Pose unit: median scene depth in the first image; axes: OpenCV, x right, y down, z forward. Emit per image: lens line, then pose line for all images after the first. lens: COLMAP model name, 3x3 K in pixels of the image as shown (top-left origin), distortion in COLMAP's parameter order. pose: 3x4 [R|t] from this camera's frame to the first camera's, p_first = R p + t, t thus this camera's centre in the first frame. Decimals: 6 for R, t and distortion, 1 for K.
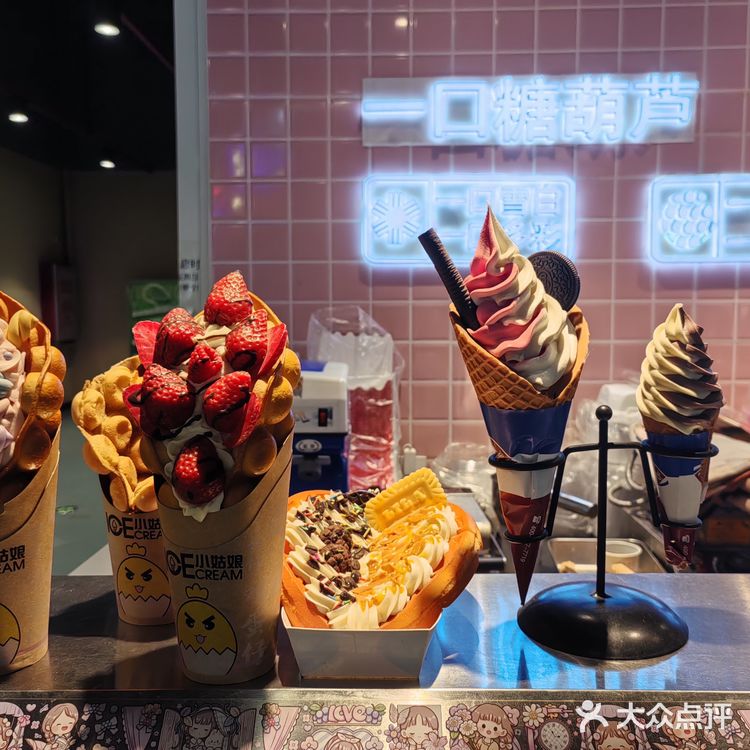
lens RADIAL K [[828.8, 0, 374.4], [0, 828.8, 375.2], [0, 0, 1]] dist [0.029033, 0.000000]
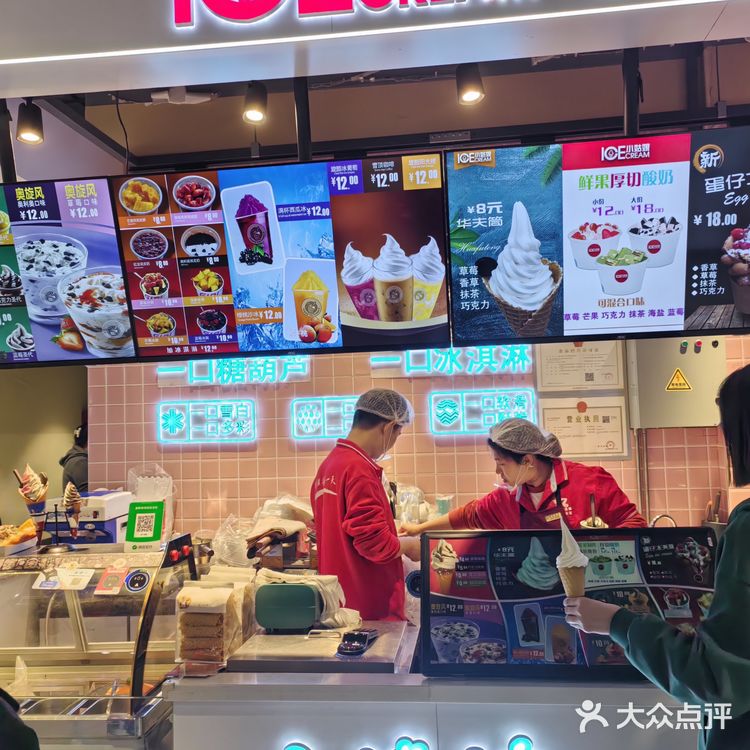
lens RADIAL K [[828.8, 0, 375.5], [0, 828.8, 375.2], [0, 0, 1]] dist [0.029033, 0.000000]
pose [[0.995145, -0.032180, -0.093011, 0.736712], [0.018434, 0.989255, -0.145030, 0.010273], [0.096679, 0.142611, 0.985046, -1.037845]]
